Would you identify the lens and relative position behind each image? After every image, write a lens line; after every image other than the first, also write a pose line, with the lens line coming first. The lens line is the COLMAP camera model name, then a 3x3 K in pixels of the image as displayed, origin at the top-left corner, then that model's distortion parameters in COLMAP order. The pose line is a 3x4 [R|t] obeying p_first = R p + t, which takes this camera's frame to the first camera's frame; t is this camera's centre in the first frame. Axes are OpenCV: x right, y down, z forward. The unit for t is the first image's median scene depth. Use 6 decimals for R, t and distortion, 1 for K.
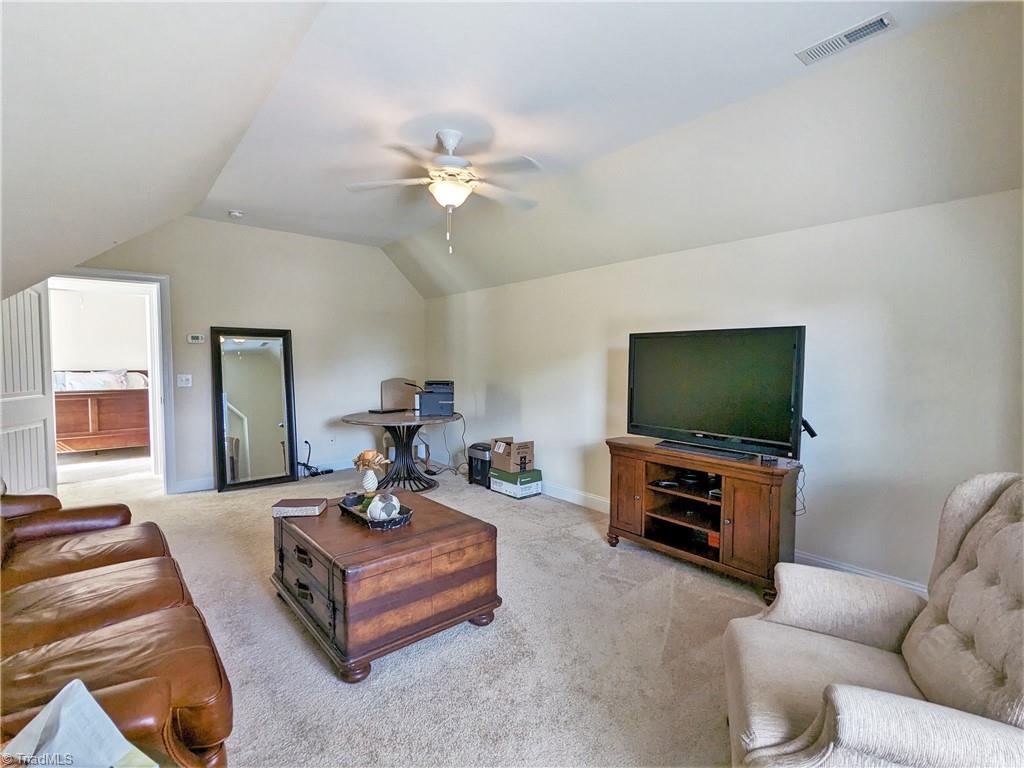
lens RADIAL K [[483.6, 0, 511.7], [0, 483.6, 385.3], [0, 0, 1]] dist [-0.000182, 0.002329]
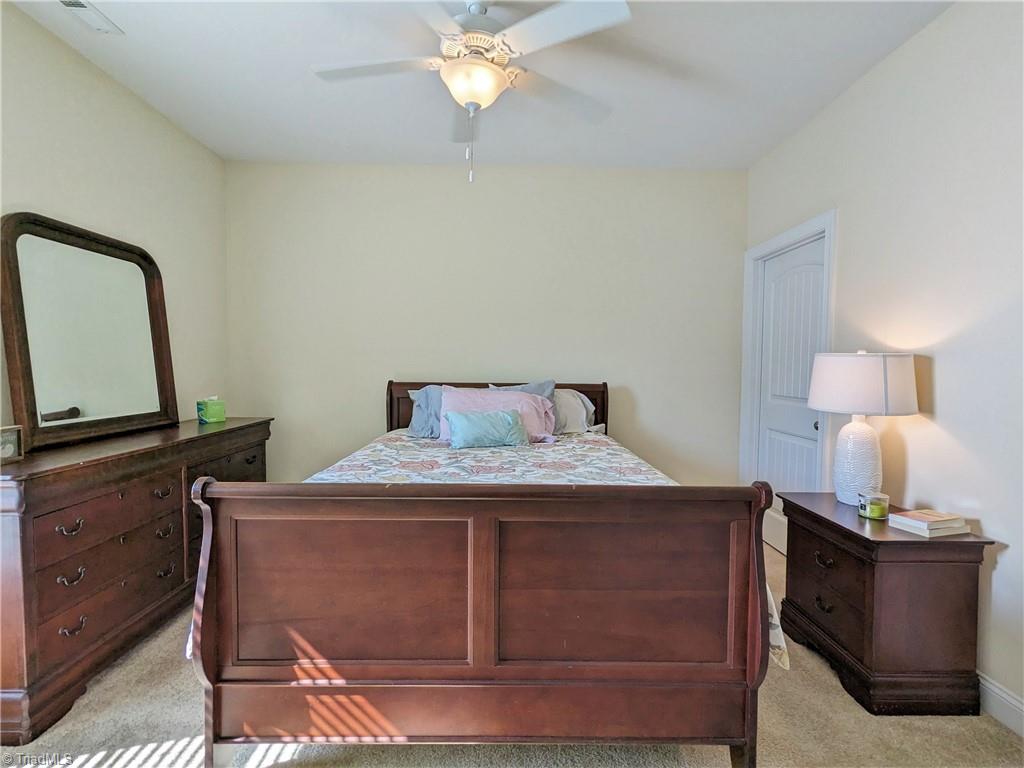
lens RADIAL K [[483.6, 0, 509.9], [0, 483.6, 384.8], [0, 0, 1]] dist [-0.000182, 0.002329]
pose [[0.775594, 0.023752, -0.630786, -0.709172], [-0.036002, 0.999330, -0.006638, -0.032724], [0.630205, 0.027858, 0.775929, 0.825203]]
